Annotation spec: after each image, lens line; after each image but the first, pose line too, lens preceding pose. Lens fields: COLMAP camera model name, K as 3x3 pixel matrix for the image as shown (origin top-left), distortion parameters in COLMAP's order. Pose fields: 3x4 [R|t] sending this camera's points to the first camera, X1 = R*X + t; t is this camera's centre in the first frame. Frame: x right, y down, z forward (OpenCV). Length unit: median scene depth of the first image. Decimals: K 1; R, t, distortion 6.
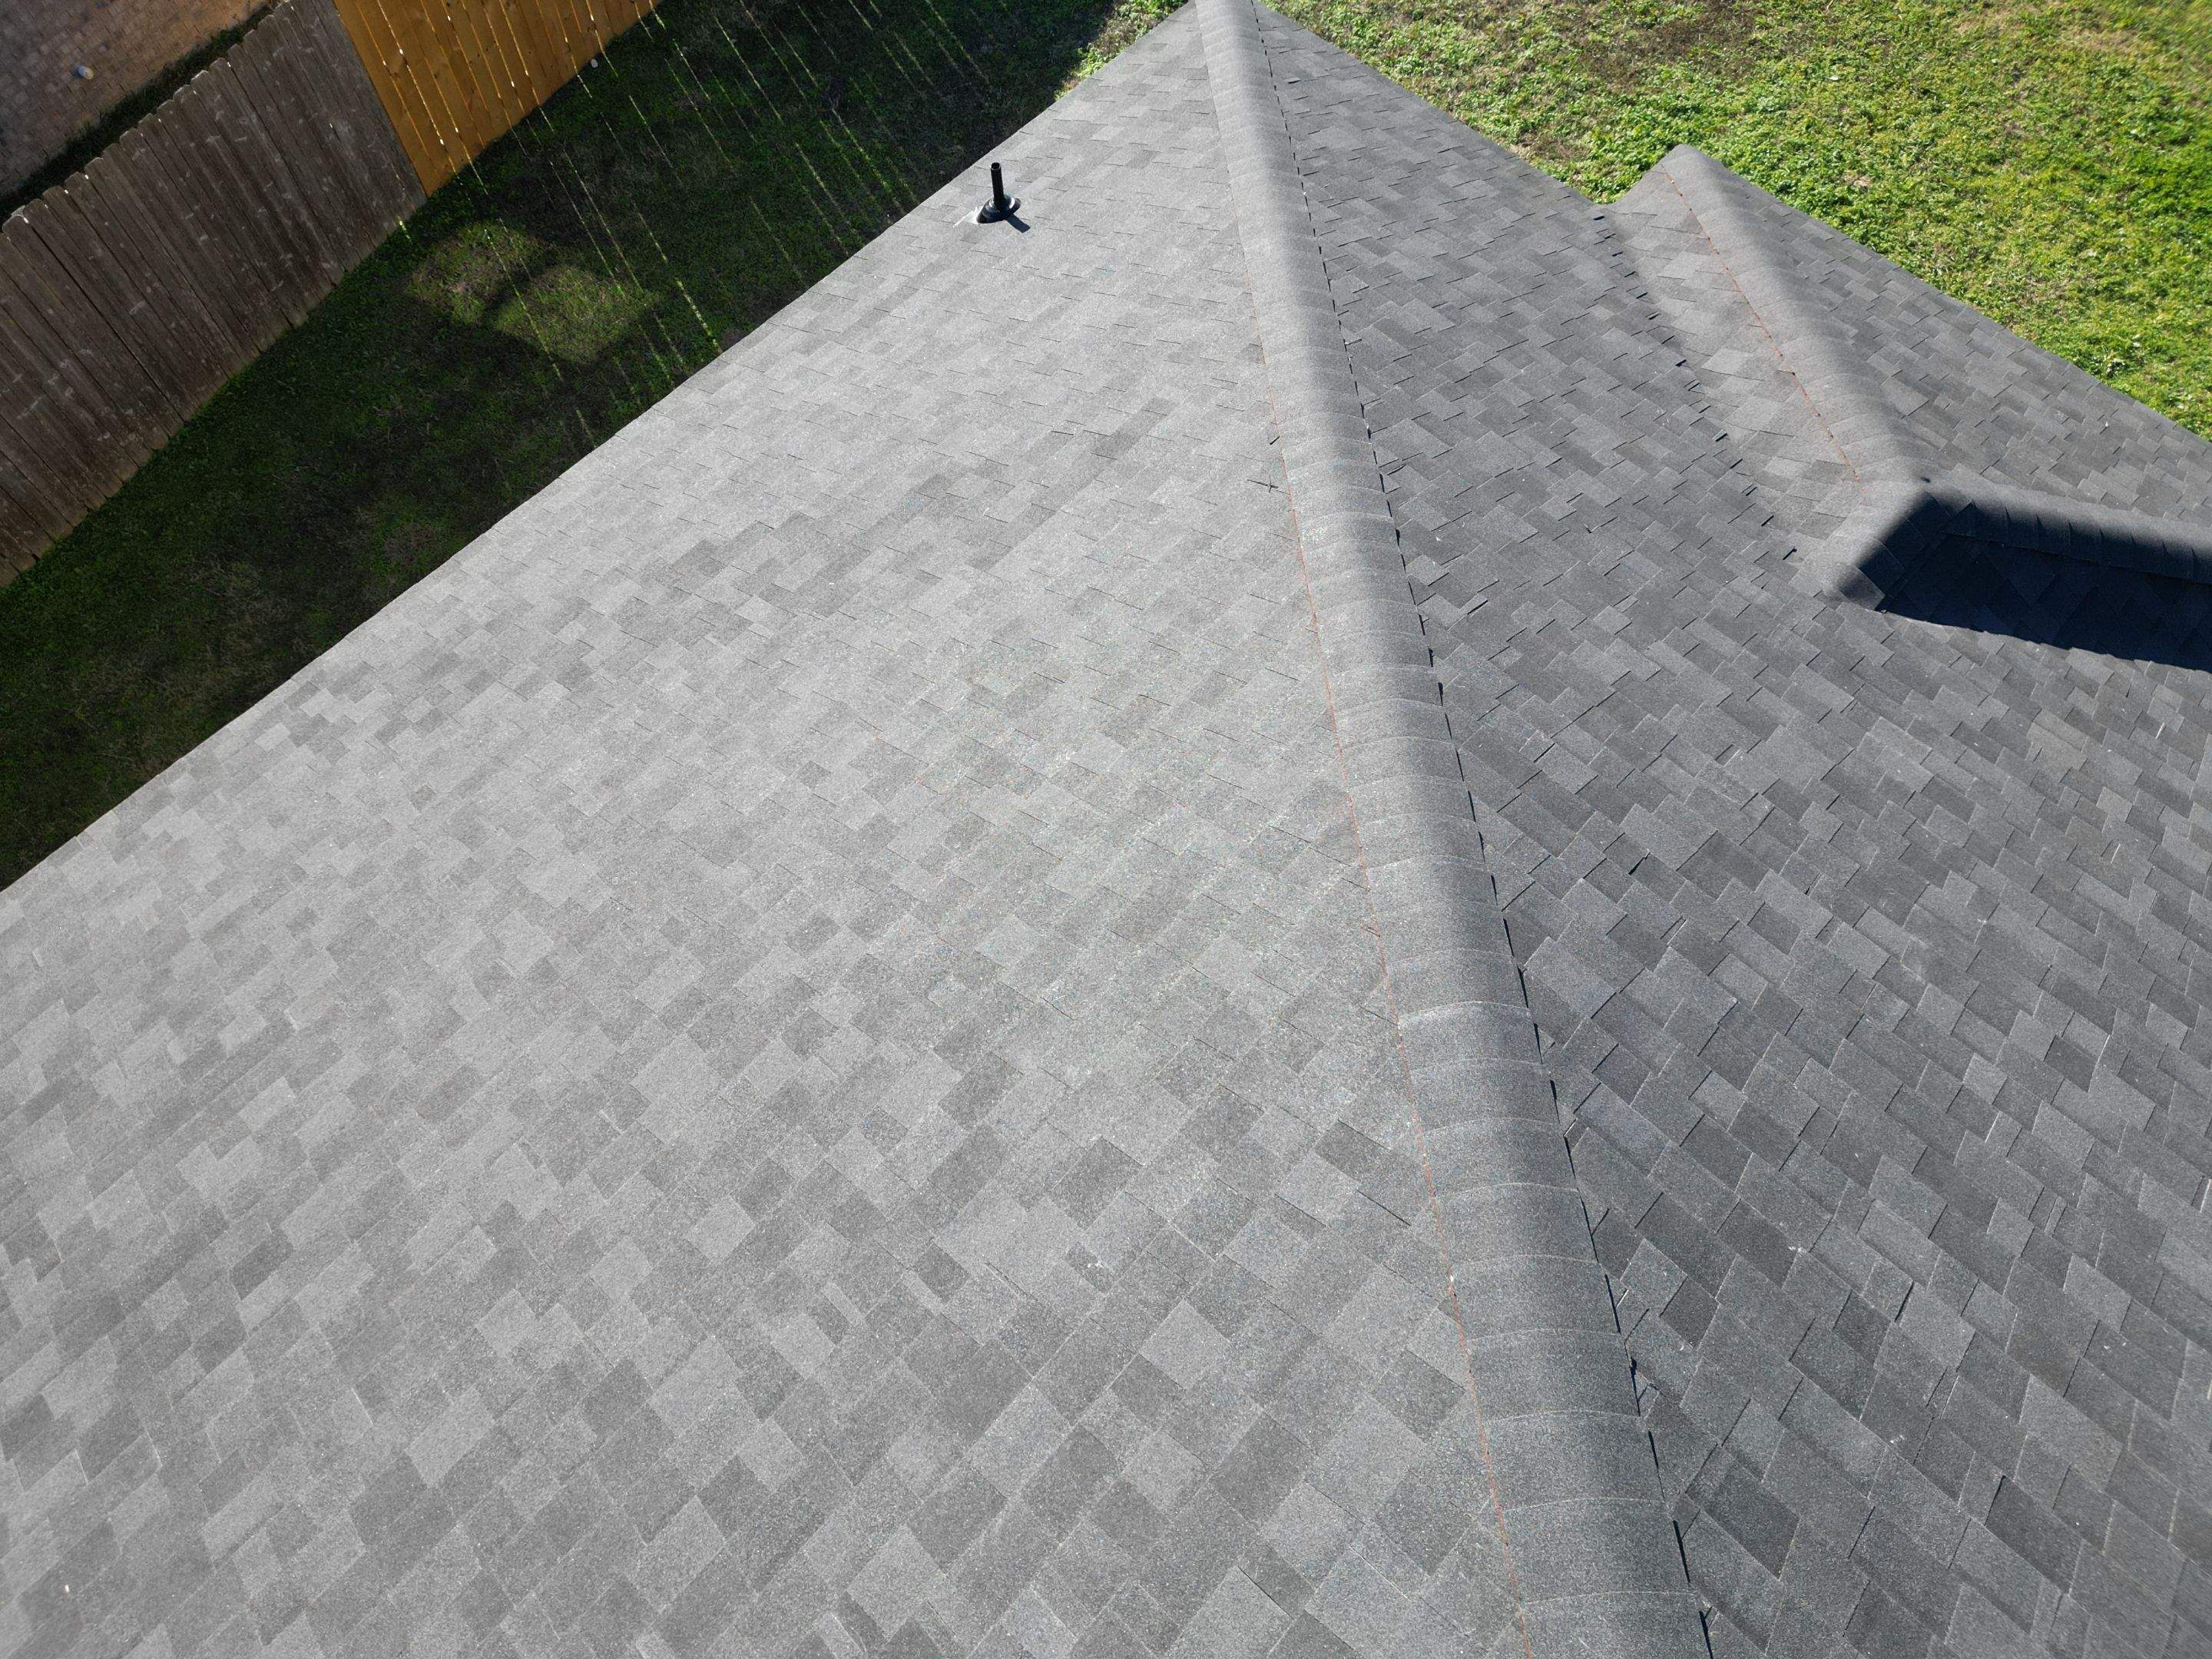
lens RADIAL K [[1548.0, 0, 1100.9], [0, 1548.0, 829.6], [0, 0, 1]] dist [0.071757, -0.067529]
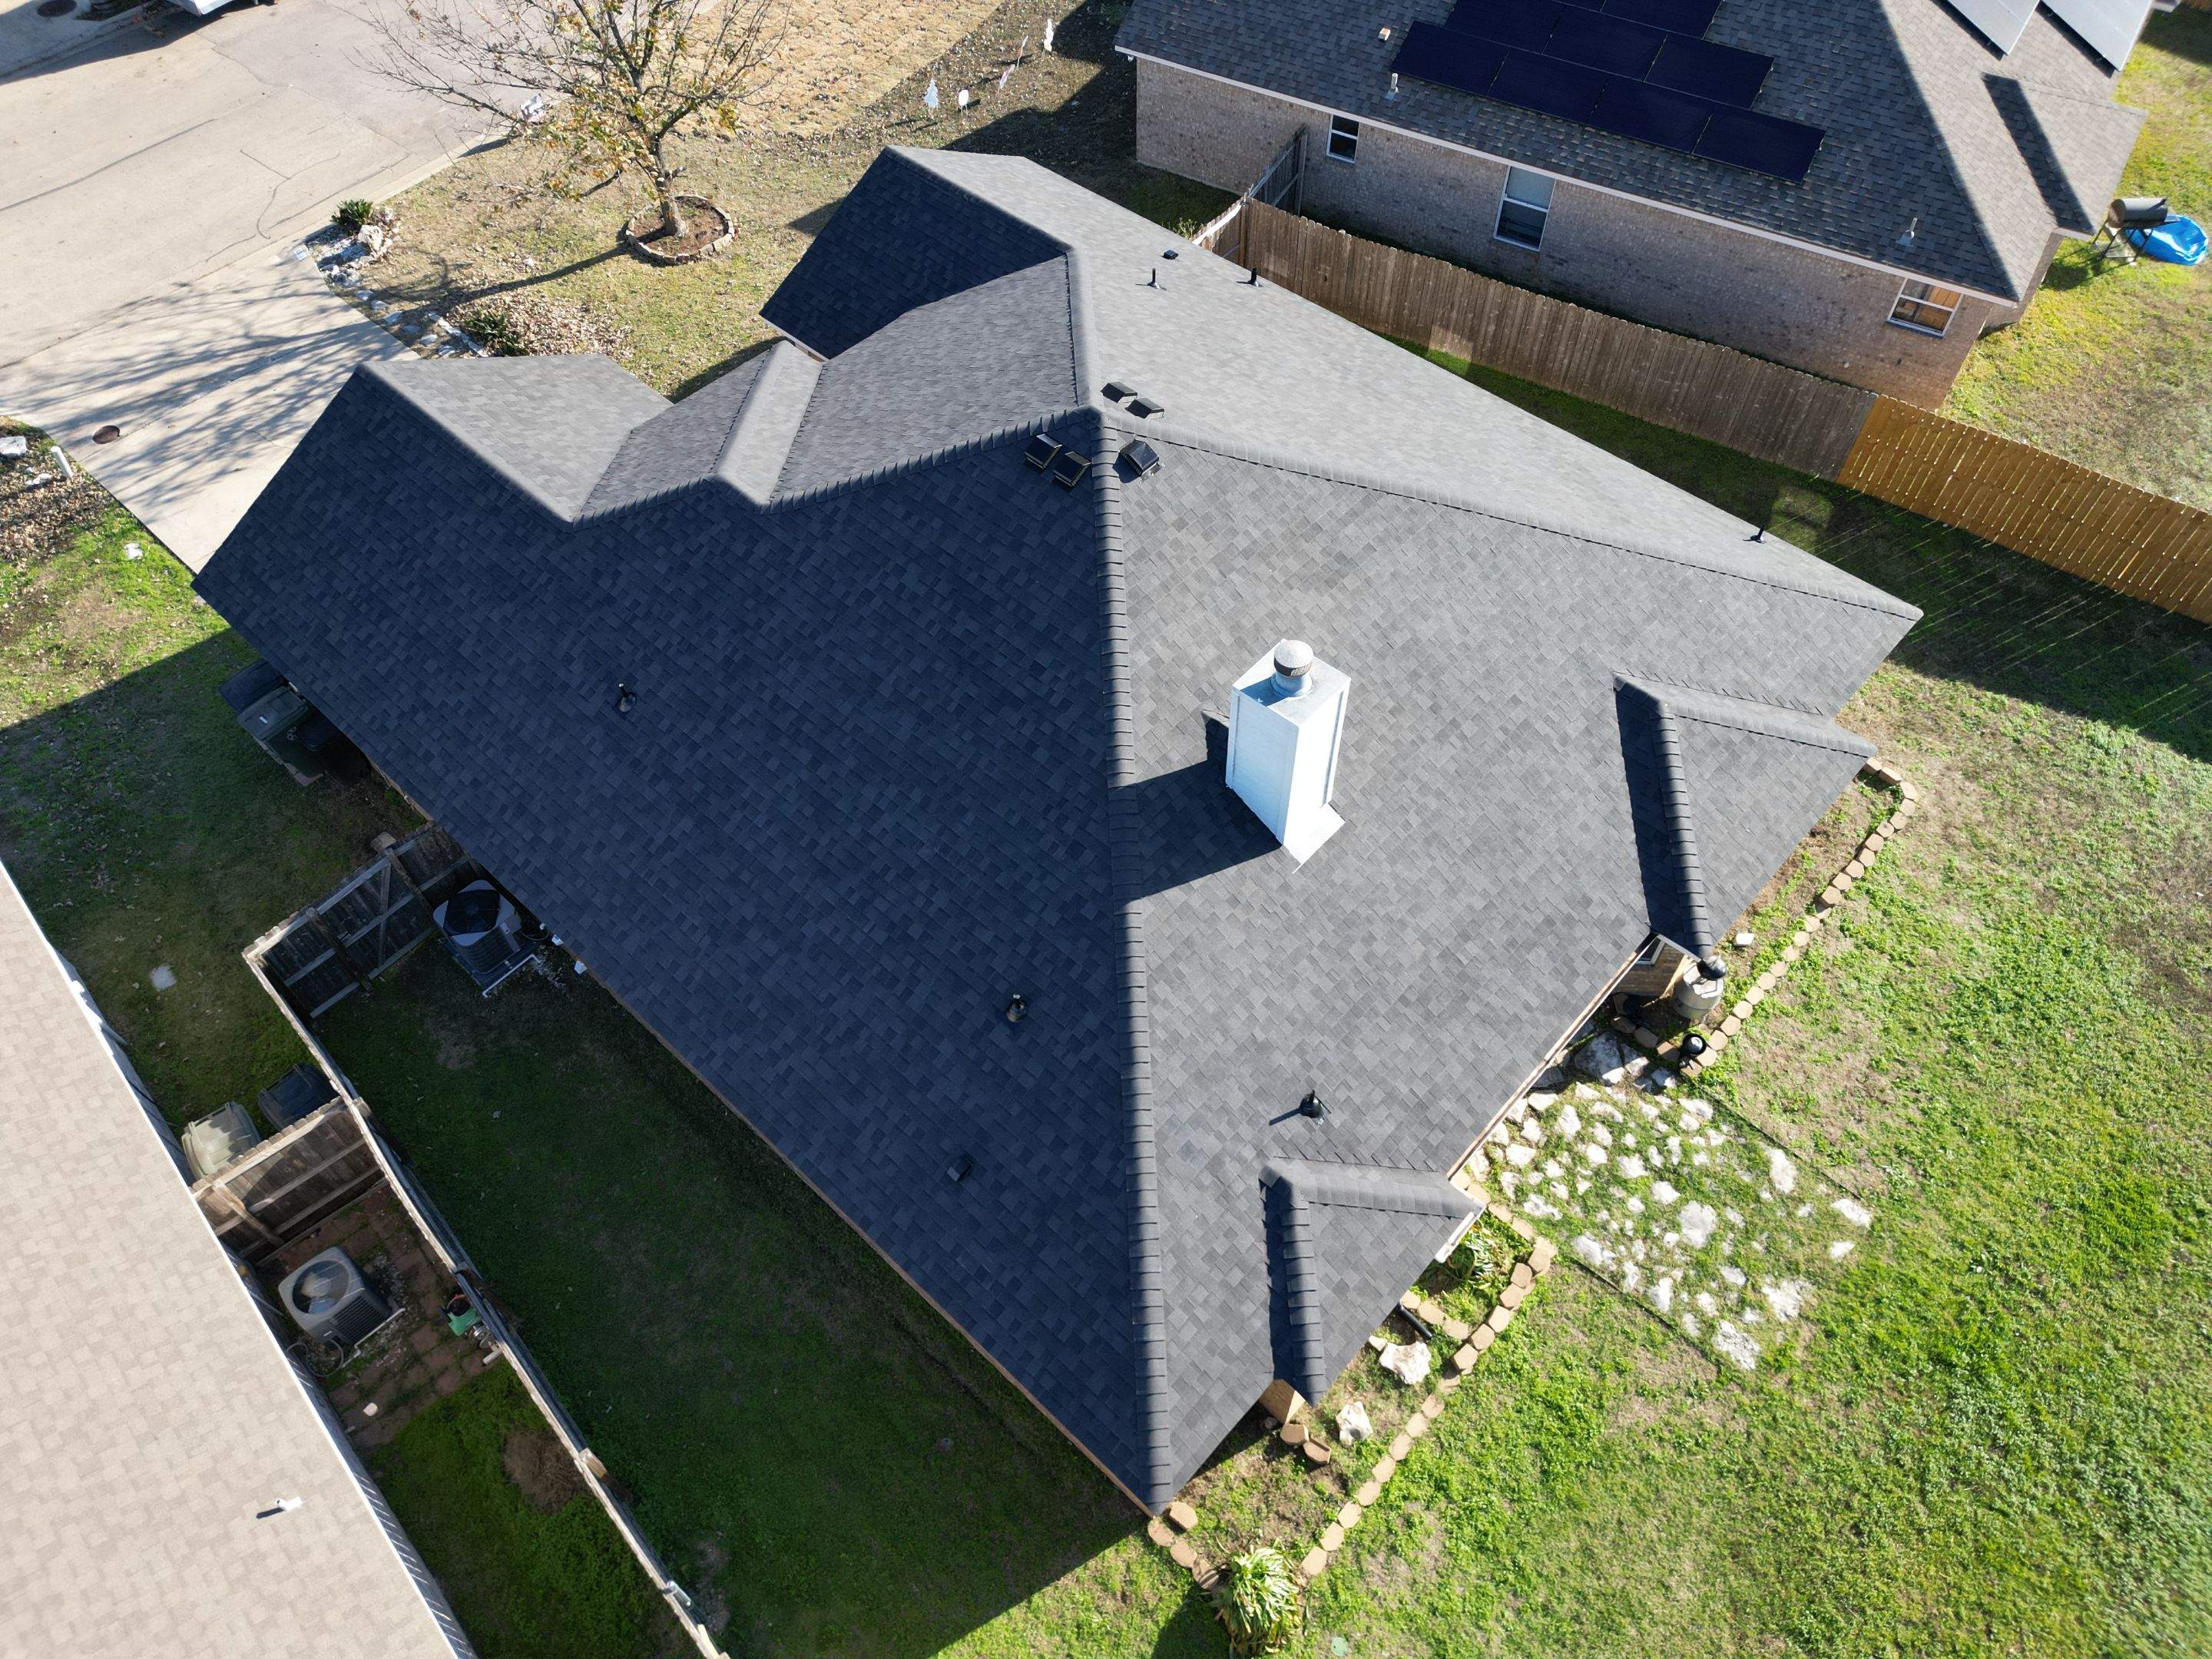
lens RADIAL K [[1548.0, 0, 1100.1], [0, 1548.0, 823.4], [0, 0, 1]] dist [0.071757, -0.067529]
pose [[0.004652, 0.810544, -0.585659, 3.214119], [-0.897351, 0.261836, 0.355250, -0.315256], [0.441292, 0.523889, 0.728561, -2.134781]]
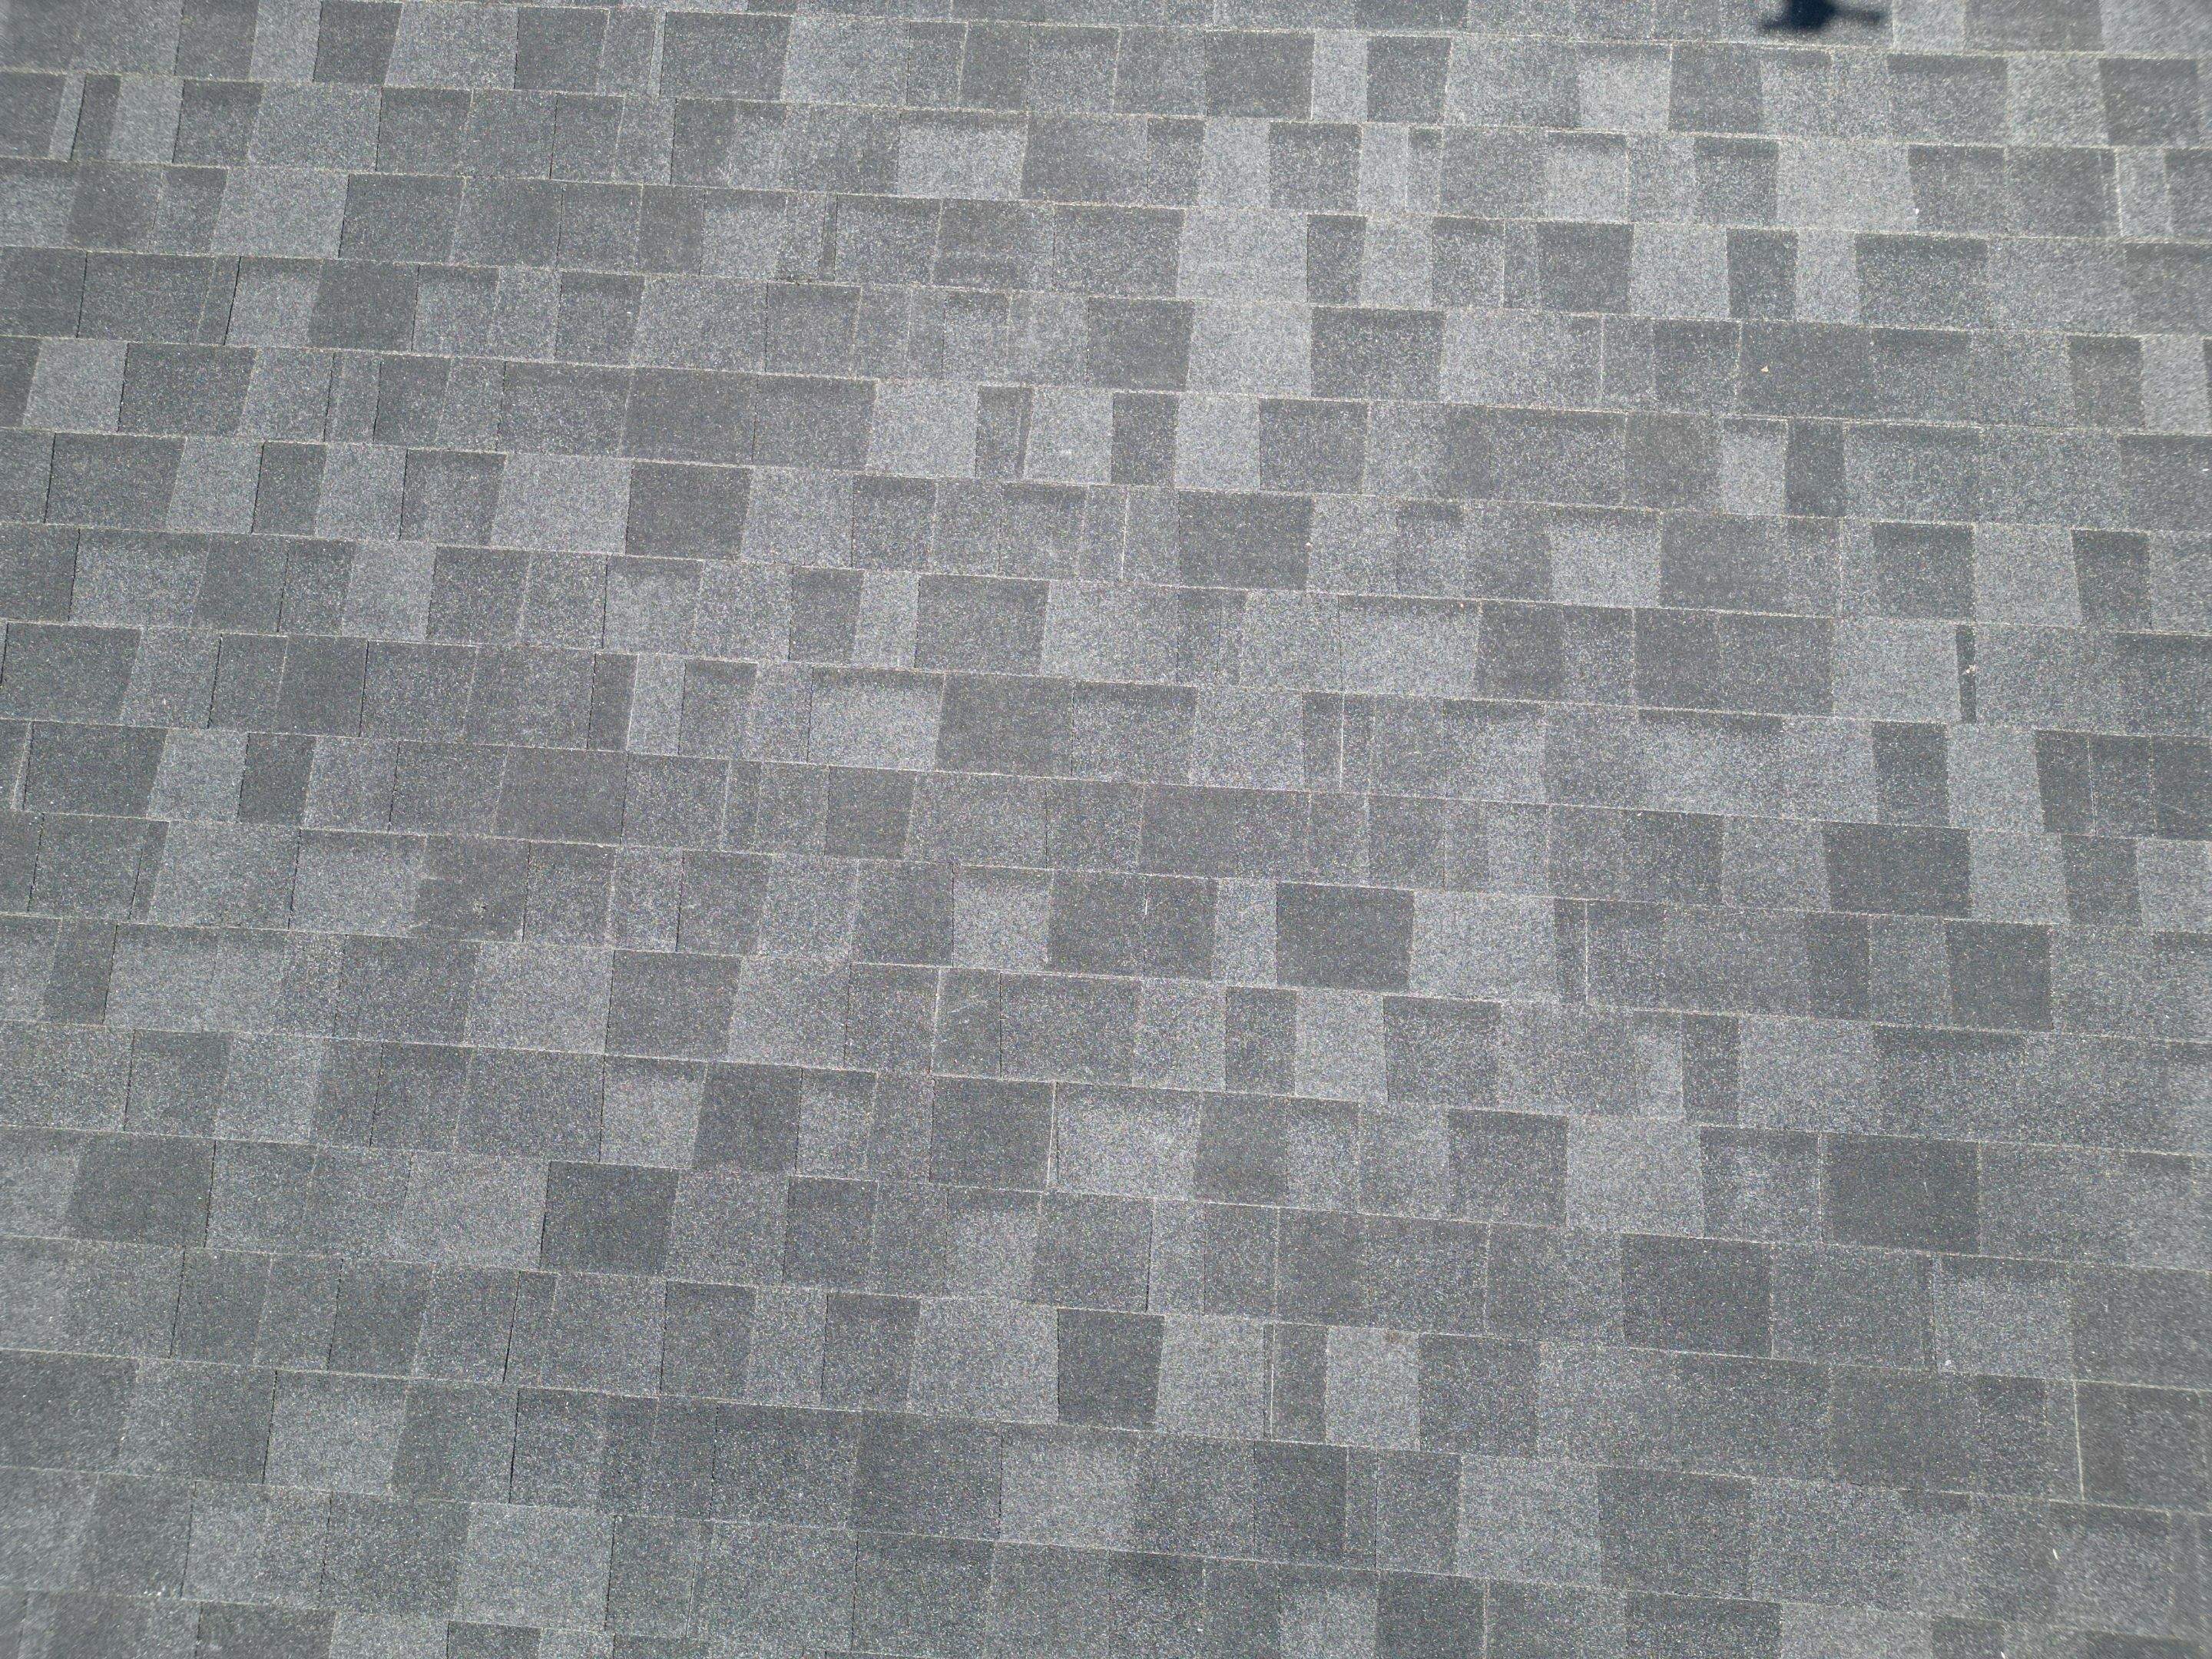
lens RADIAL K [[1548.0, 0, 1096.2], [0, 1548.0, 849.3], [0, 0, 1]] dist [0.071757, -0.067529]
pose [[-0.626959, -0.618307, 0.473940, -0.731682], [0.711215, -0.205978, 0.672121, 0.075153], [-0.317955, 0.758465, 0.568889, 0.547266]]
